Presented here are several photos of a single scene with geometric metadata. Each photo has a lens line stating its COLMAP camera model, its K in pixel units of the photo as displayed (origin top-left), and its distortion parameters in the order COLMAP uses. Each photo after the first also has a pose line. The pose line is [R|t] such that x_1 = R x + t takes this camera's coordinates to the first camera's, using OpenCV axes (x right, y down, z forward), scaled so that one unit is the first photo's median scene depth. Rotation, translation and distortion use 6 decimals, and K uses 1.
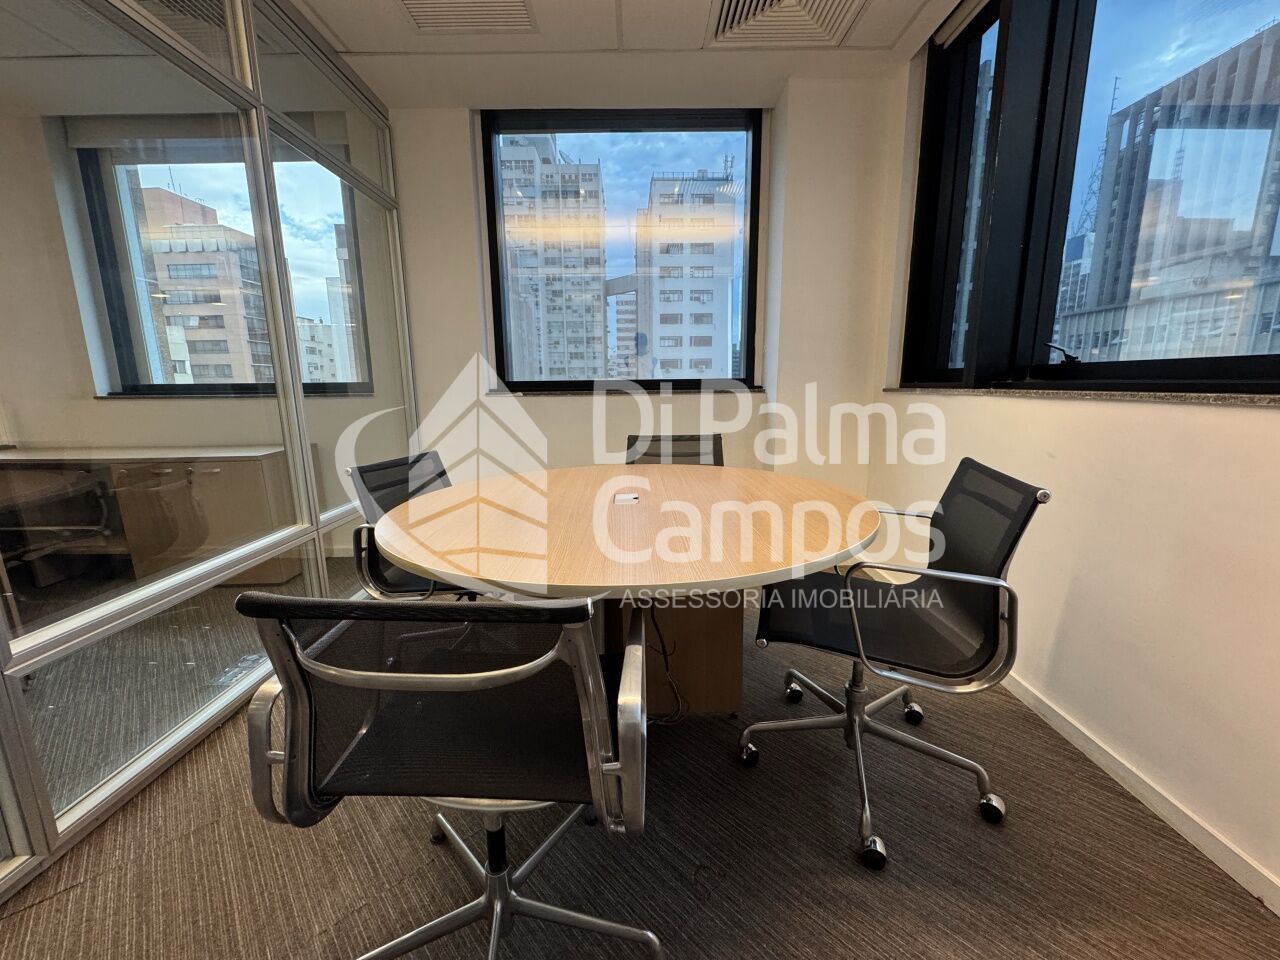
lens RADIAL K [[511.3, 0, 631.7], [0, 511.3, 484.3], [0, 0, 1]] dist [-0.001948, 0.001028]
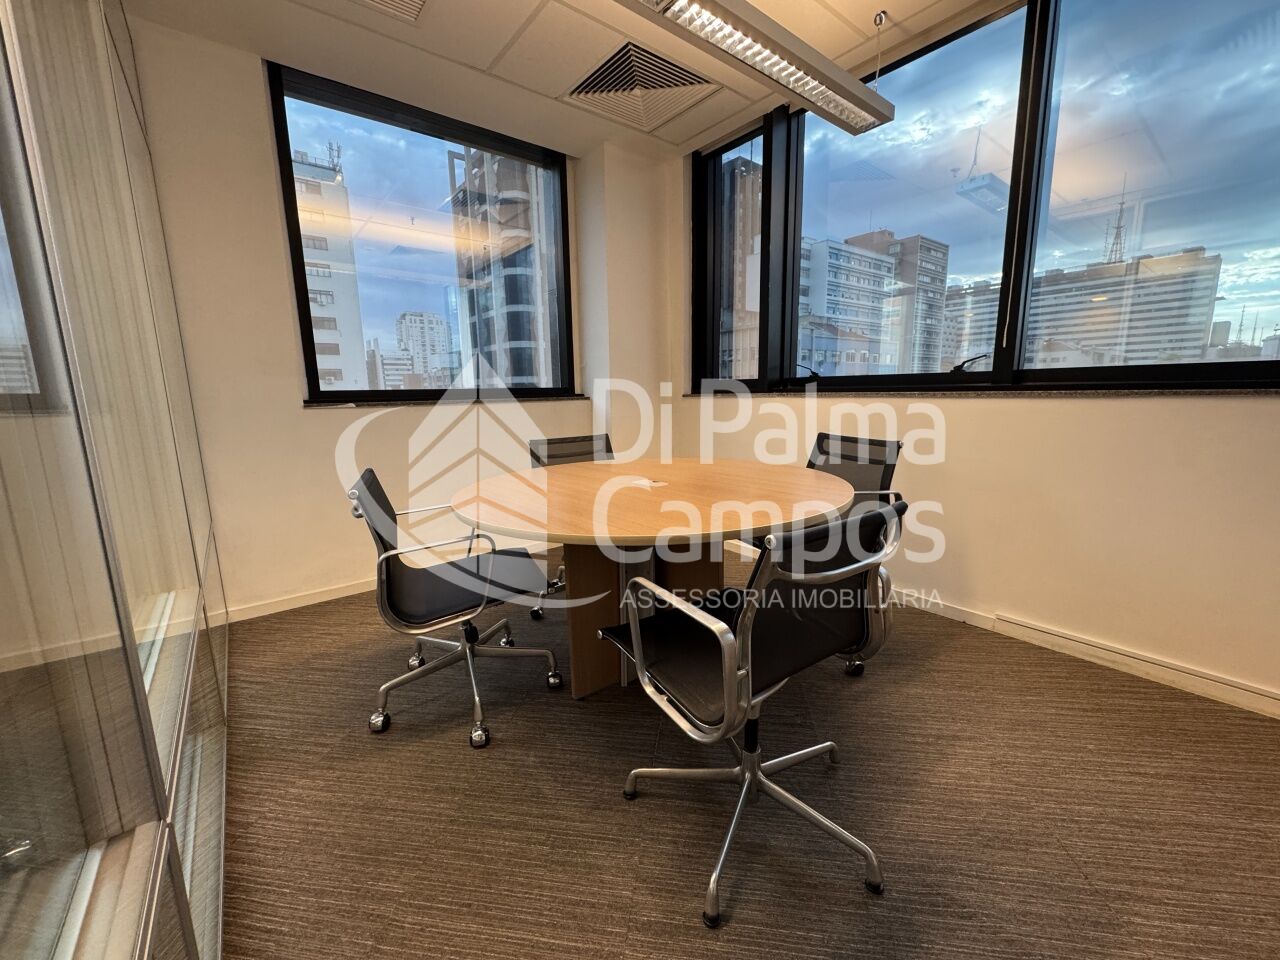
lens RADIAL K [[511.3, 0, 642.2], [0, 511.3, 482.7], [0, 0, 1]] dist [-0.001948, 0.001028]
pose [[0.783587, -0.112935, 0.610931, -0.403674], [0.128988, 0.991486, 0.017841, 0.001419], [-0.607744, 0.064822, 0.791483, 0.029218]]
